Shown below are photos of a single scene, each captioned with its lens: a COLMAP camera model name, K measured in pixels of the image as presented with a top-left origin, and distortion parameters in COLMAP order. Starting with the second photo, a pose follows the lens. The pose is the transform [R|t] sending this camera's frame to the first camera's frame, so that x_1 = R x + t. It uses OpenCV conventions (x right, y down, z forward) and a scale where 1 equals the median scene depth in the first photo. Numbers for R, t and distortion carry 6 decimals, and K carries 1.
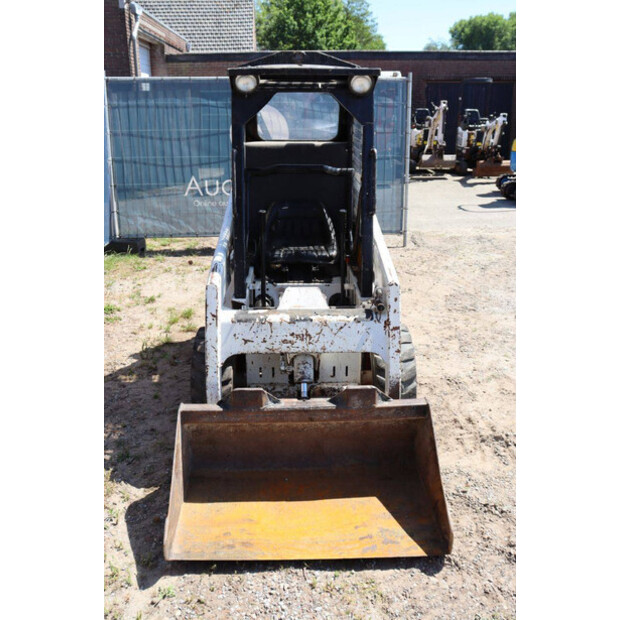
lens RADIAL K [[567.5, 0, 307.1], [0, 567.5, 306.1], [0, 0, 1]] dist [-0.062317, 0.000000]
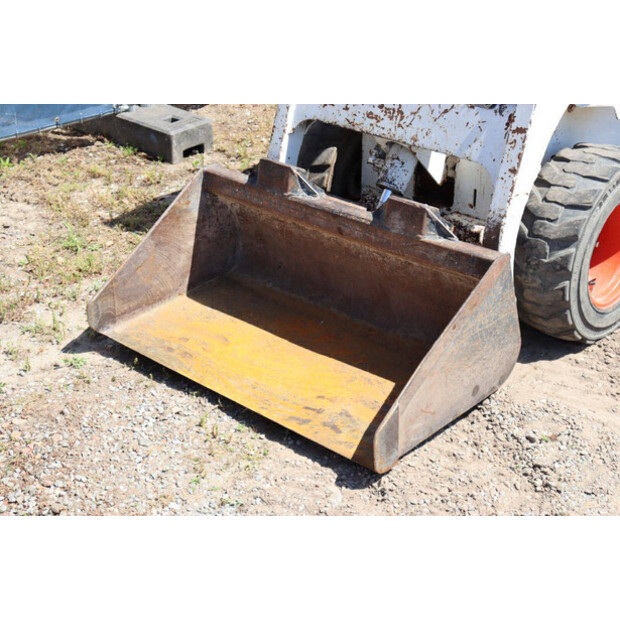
lens RADIAL K [[1122.3, 0, 321.3], [0, 1122.3, 289.5], [0, 0, 1]] dist [0.124646, 0.000000]
pose [[0.715378, 0.294732, -0.633535, 0.704921], [-0.228292, 0.955516, 0.186740, 0.023050], [0.660392, 0.011041, 0.750840, 0.011328]]
